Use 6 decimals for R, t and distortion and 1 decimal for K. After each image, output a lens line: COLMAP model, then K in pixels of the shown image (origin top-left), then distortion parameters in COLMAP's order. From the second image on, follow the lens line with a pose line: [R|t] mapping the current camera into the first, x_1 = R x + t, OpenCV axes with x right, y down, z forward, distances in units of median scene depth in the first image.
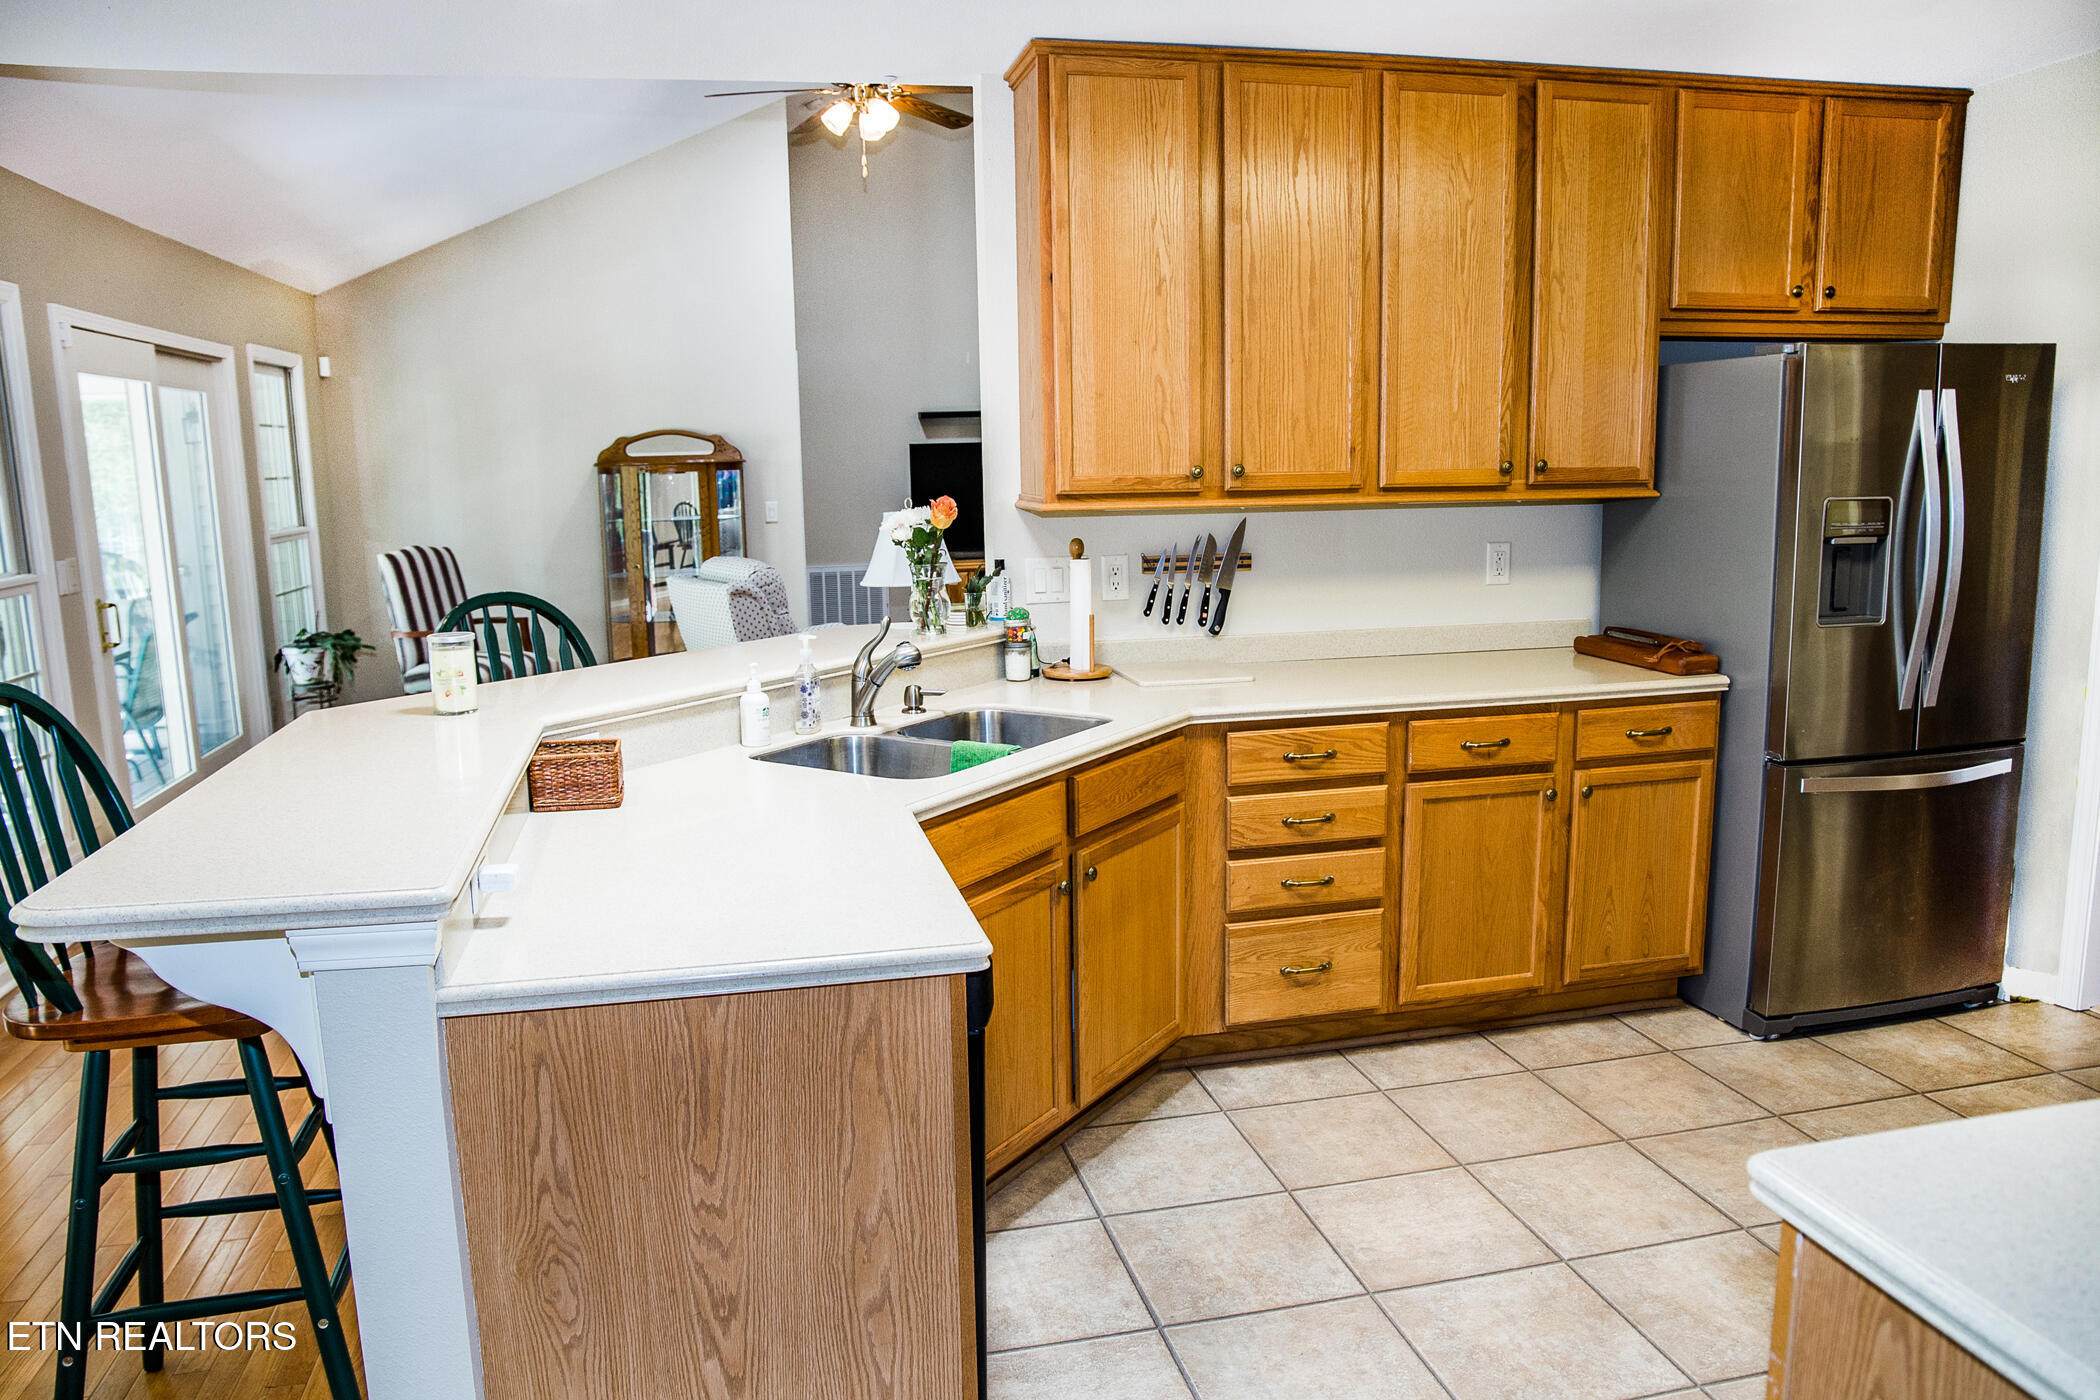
lens RADIAL K [[1508.2, 0, 1041.9], [0, 1508.2, 702.4], [0, 0, 1]] dist [-0.125543, 0.092720]
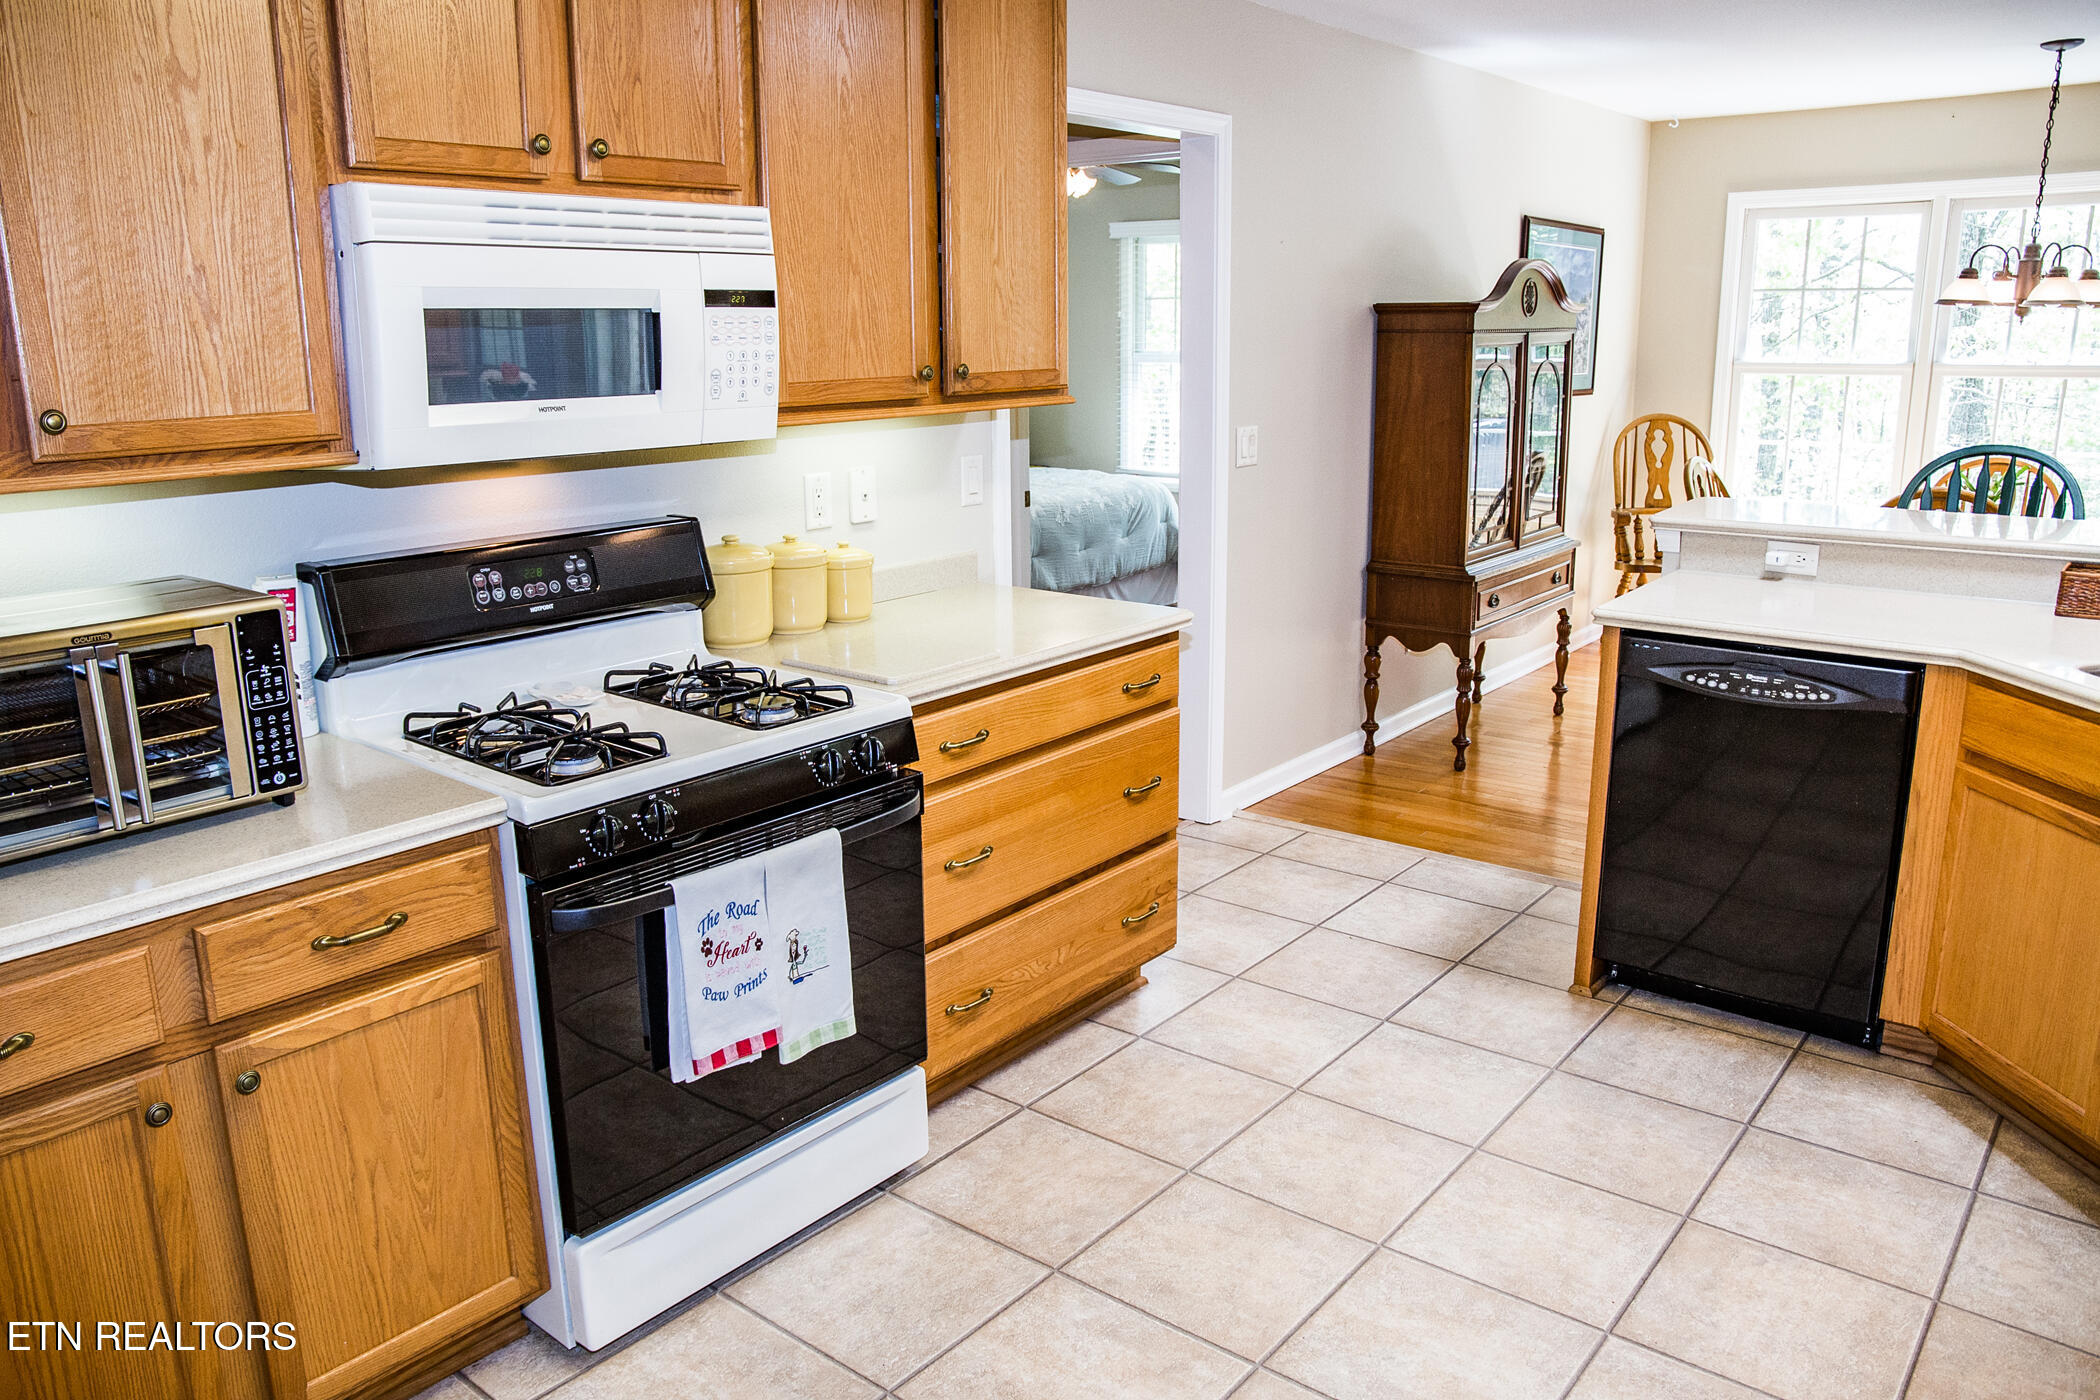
lens RADIAL K [[1508.2, 0, 1041.9], [0, 1508.2, 702.4], [0, 0, 1]] dist [-0.125543, 0.092720]
pose [[-0.790578, 0.180715, -0.585088, 0.772821], [-0.072240, 0.921267, 0.382162, -0.183710], [0.608085, 0.344396, -0.715279, 0.955638]]
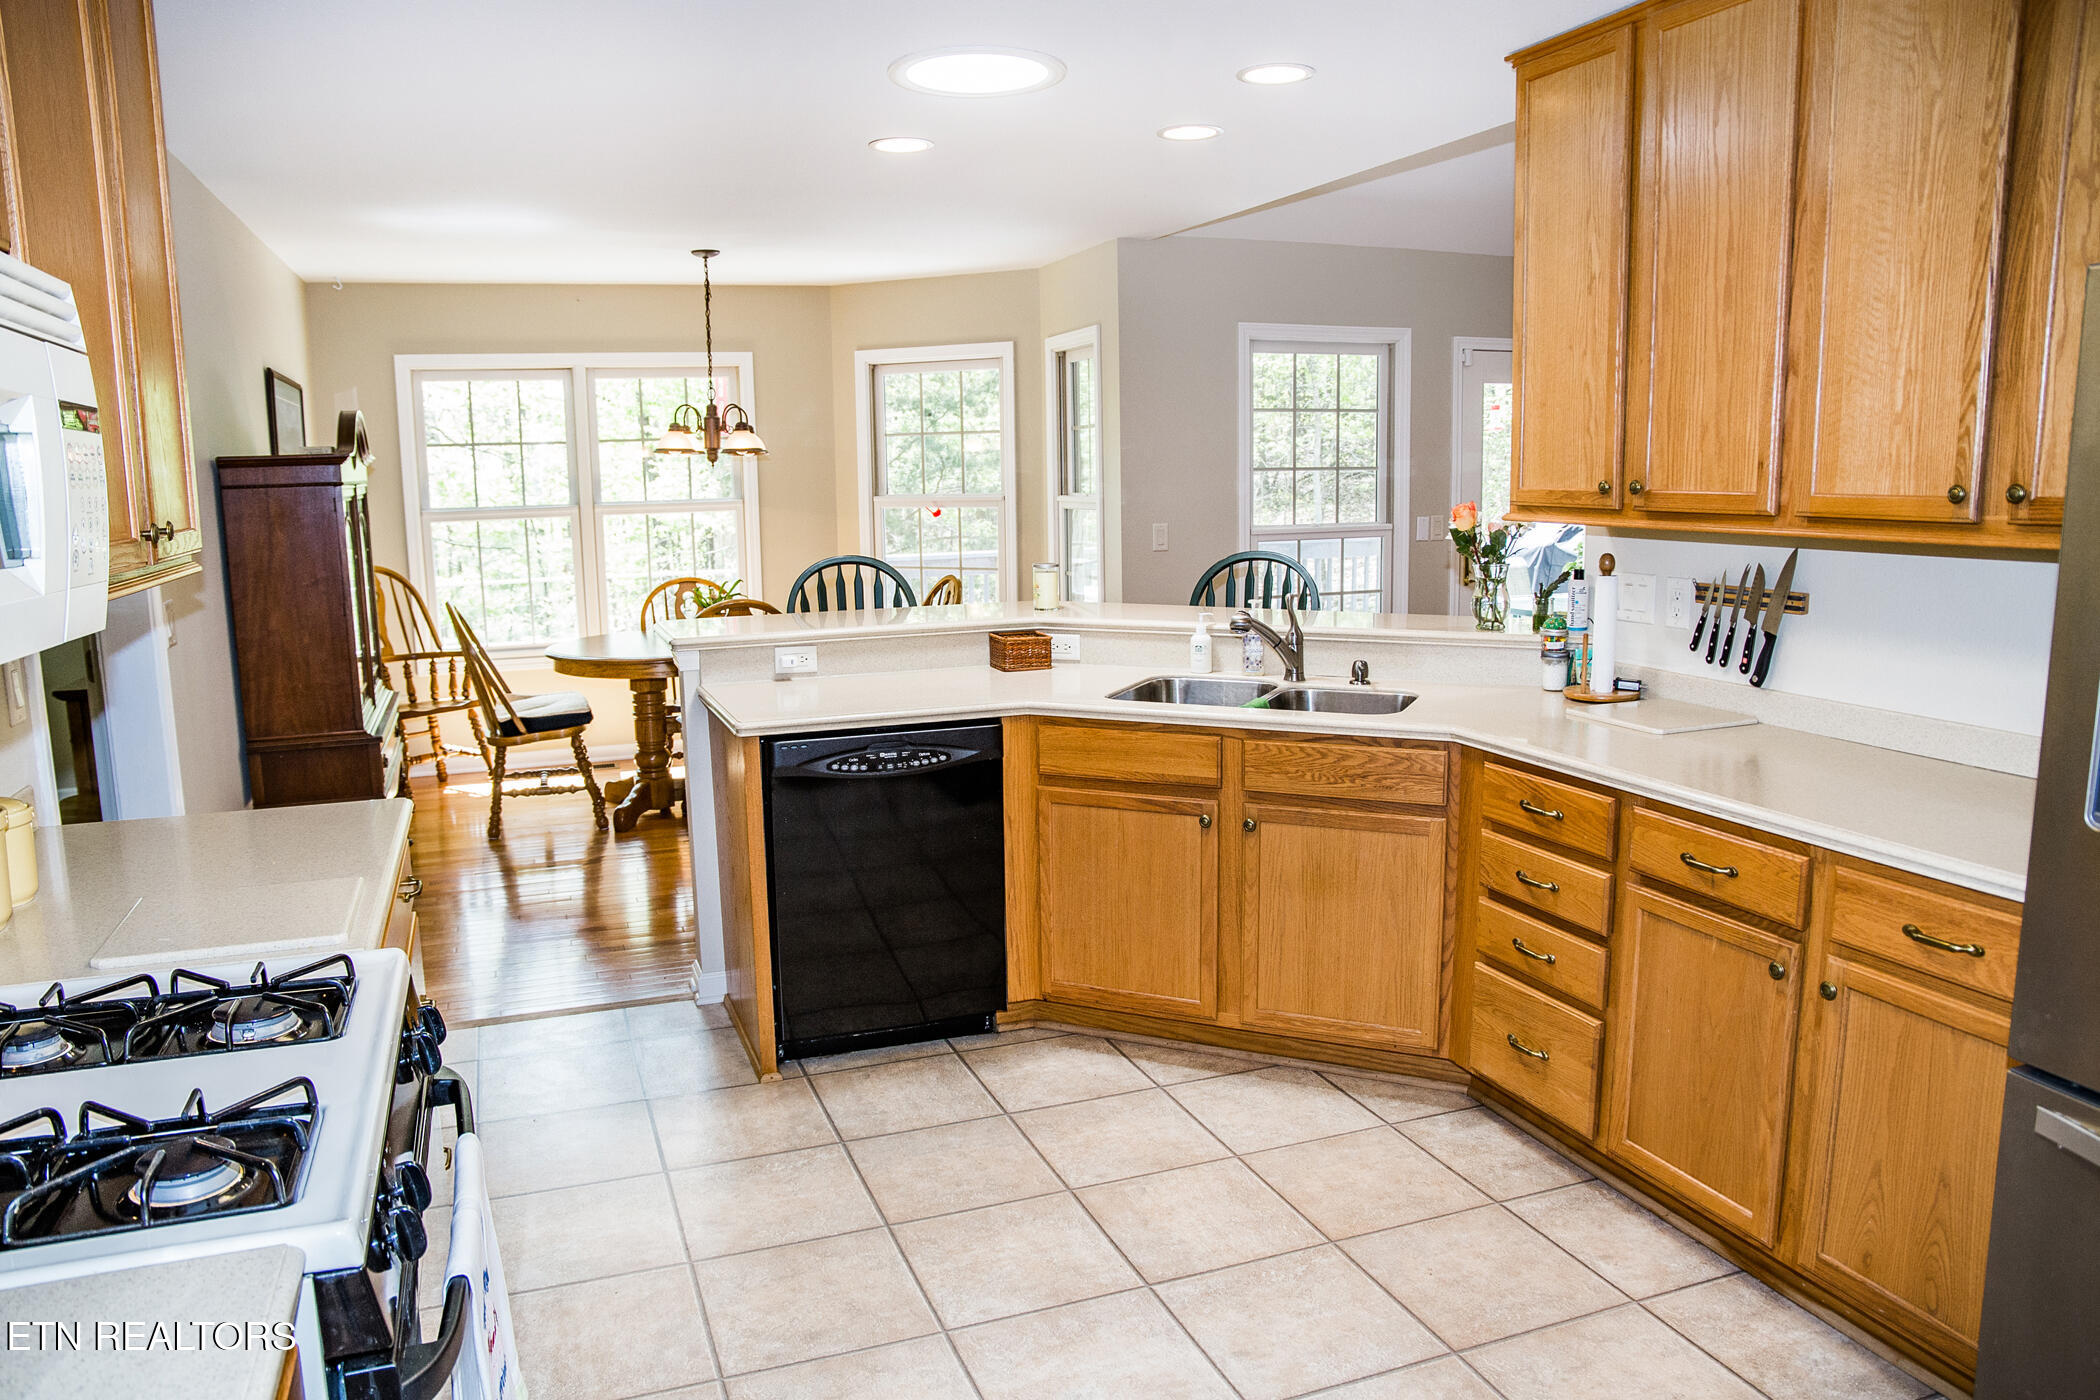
lens RADIAL K [[1450.7, 0, 998.7], [0, 1450.7, 697.4], [0, 0, 1]] dist [-0.110138, 0.079733]
pose [[0.114015, 0.175166, -0.977915, 0.911976], [-0.151385, 0.975902, 0.157155, -0.108356], [0.981877, 0.130124, 0.137785, 0.535903]]
